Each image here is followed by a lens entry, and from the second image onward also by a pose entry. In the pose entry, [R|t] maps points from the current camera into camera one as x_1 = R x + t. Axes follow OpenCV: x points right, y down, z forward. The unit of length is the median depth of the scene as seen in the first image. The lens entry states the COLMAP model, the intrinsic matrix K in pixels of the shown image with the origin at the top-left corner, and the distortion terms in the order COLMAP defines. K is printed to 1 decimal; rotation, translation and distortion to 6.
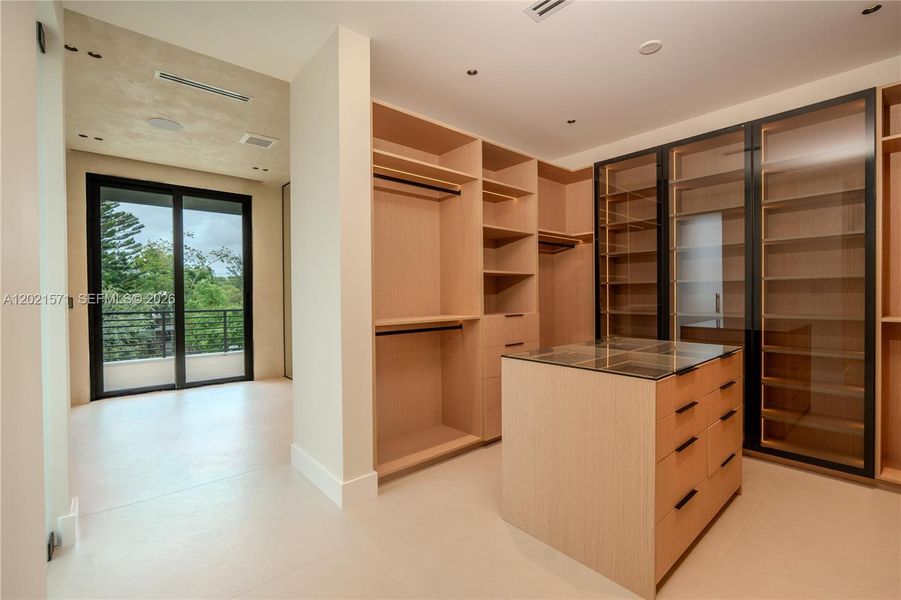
lens RADIAL K [[428.4, 0, 450.5], [0, 428.4, 300.0], [0, 0, 1]] dist [0.000008, 0.000091]
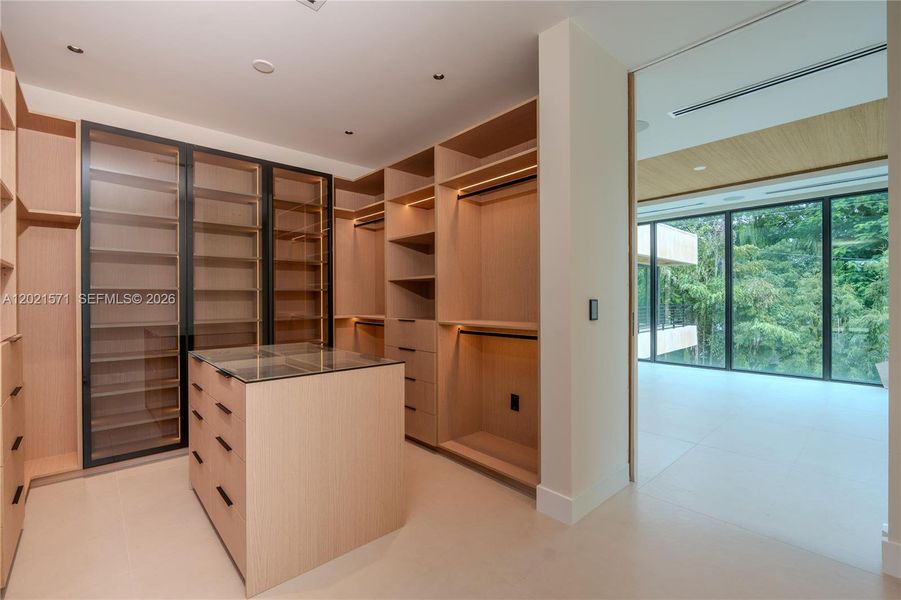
lens RADIAL K [[400.9, 0, 450.5], [0, 400.9, 300.0], [0, 0, 1]] dist [-0.003798, -0.000085]
pose [[-0.059326, 0.007322, 0.998212, -0.372780], [0.016705, 0.999840, -0.006341, -0.000503], [-0.998099, 0.016299, -0.059439, 0.422217]]
